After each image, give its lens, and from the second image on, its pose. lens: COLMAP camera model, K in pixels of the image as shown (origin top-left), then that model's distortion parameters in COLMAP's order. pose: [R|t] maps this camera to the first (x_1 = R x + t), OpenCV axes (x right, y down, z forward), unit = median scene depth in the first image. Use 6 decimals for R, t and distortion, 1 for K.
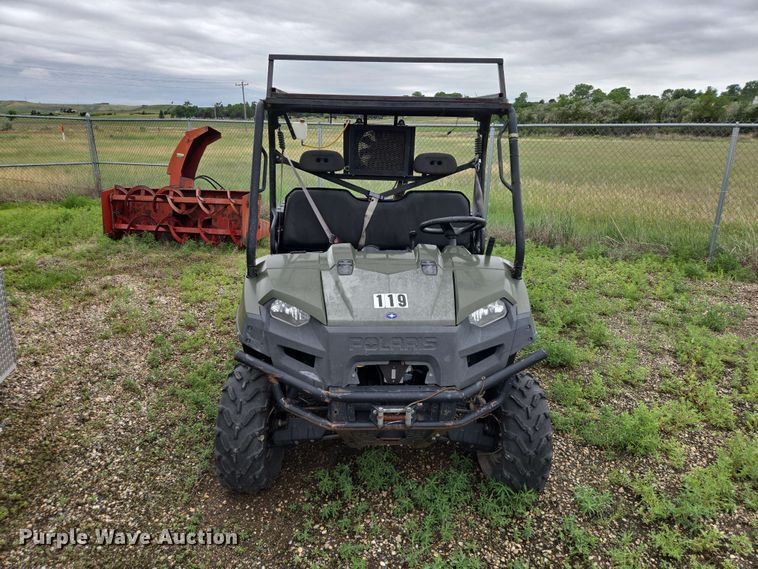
lens RADIAL K [[513.8, 0, 381.1], [0, 513.8, 279.8], [0, 0, 1]] dist [0.066841, -0.056333]
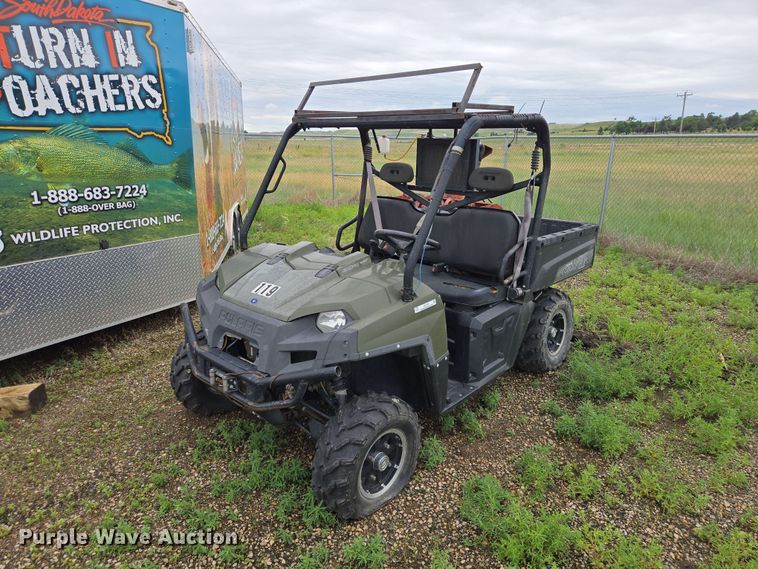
lens RADIAL K [[513.8, 0, 378.6], [0, 513.8, 279.4], [0, 0, 1]] dist [0.066841, -0.056333]
pose [[0.706927, 0.173708, -0.685623, 0.633573], [-0.194346, 0.979766, 0.047846, -0.055036], [0.680061, 0.099424, 0.726382, 0.213229]]
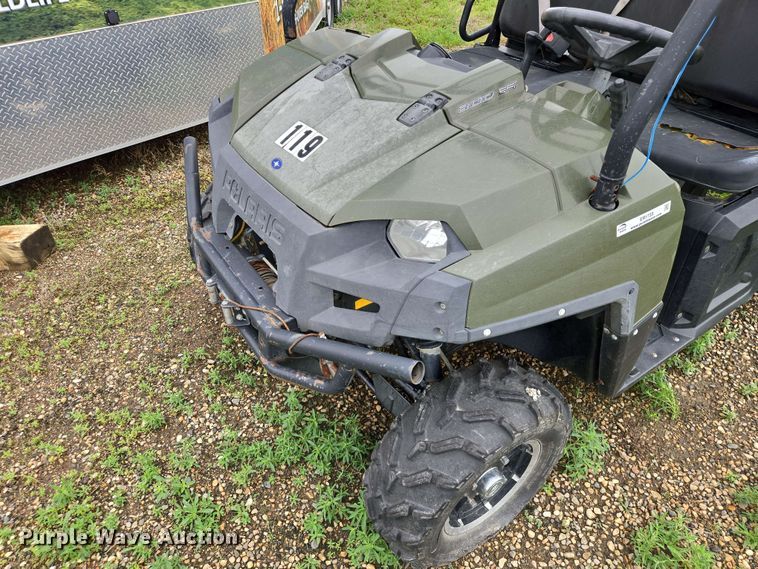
lens RADIAL K [[513.8, 0, 375.2], [0, 513.8, 279.0], [0, 0, 1]] dist [0.066841, -0.056333]
pose [[0.515488, 0.512594, -0.686673, 0.347856], [-0.217360, 0.853358, 0.473851, -0.077256], [0.828871, -0.095009, 0.551313, 0.473328]]
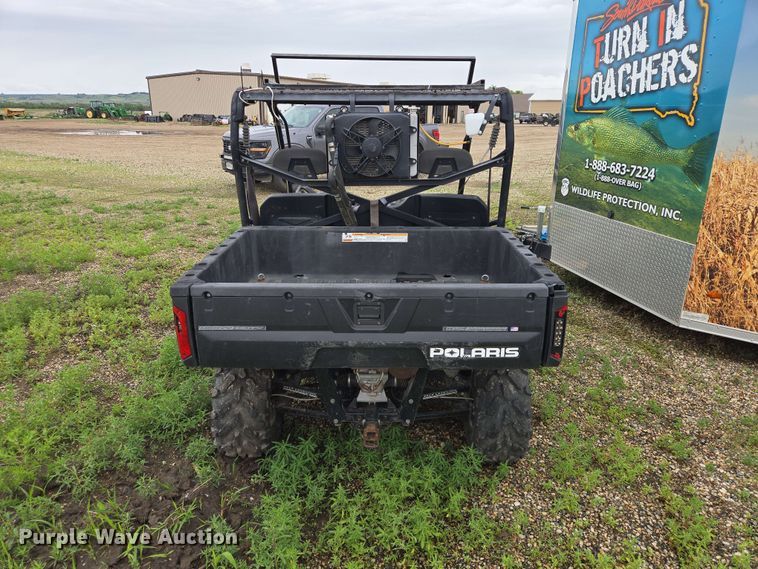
lens RADIAL K [[513.8, 0, 369.9], [0, 513.8, 279.0], [0, 0, 1]] dist [0.066841, -0.056333]
pose [[-0.997688, -0.042492, 0.053032, -0.055907], [-0.005783, 0.830653, 0.556761, -0.524847], [-0.067708, 0.555167, -0.828978, 1.779560]]
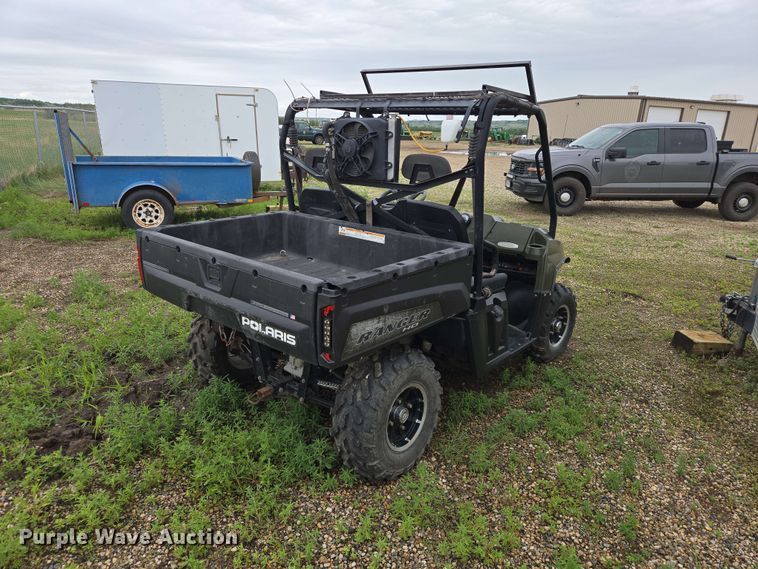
lens RADIAL K [[513.8, 0, 373.5], [0, 513.8, 276.4], [0, 0, 1]] dist [0.066841, -0.056333]
pose [[-0.719742, -0.230332, 0.654919, -0.616707], [0.145085, 0.872625, 0.466343, -0.464801], [-0.678913, 0.430666, -0.594647, 1.597329]]
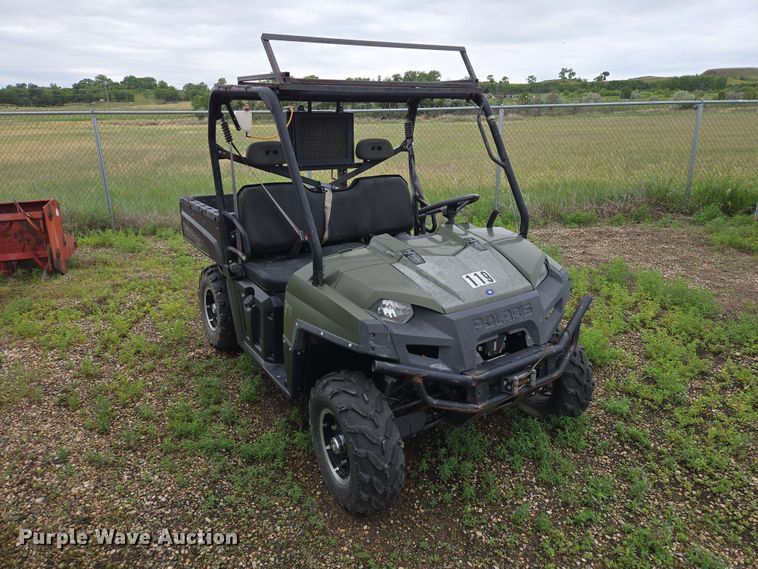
lens RADIAL K [[513.8, 0, 377.4], [0, 513.8, 278.5], [0, 0, 1]] dist [0.066841, -0.056333]
pose [[0.858751, -0.181508, 0.479167, -0.426523], [0.170879, 0.983070, 0.066141, -0.041566], [-0.483060, 0.025081, 0.875228, 0.117211]]
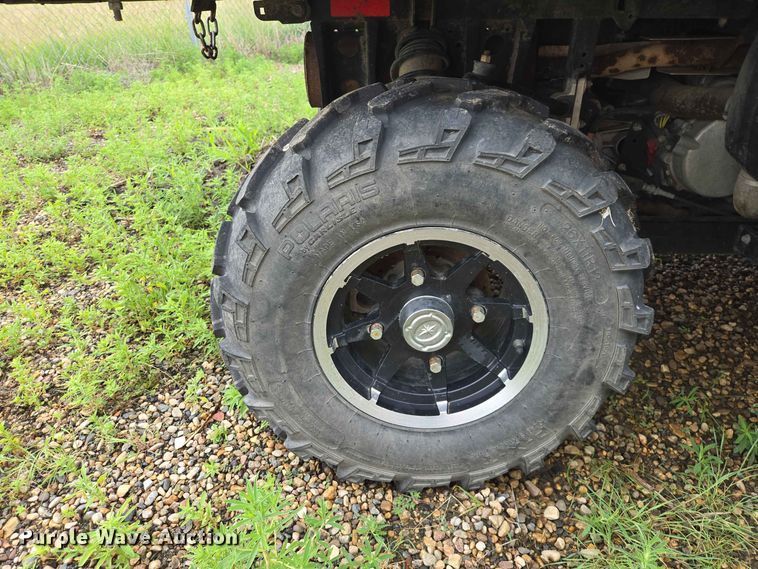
lens RADIAL K [[513.8, 0, 372.8], [0, 513.8, 282.9], [0, 0, 1]] dist [0.066841, -0.056333]
pose [[0.091523, -0.501489, 0.860310, -0.404002], [0.296809, 0.838405, 0.457144, -0.084564], [-0.950541, 0.213508, 0.225580, 1.201483]]
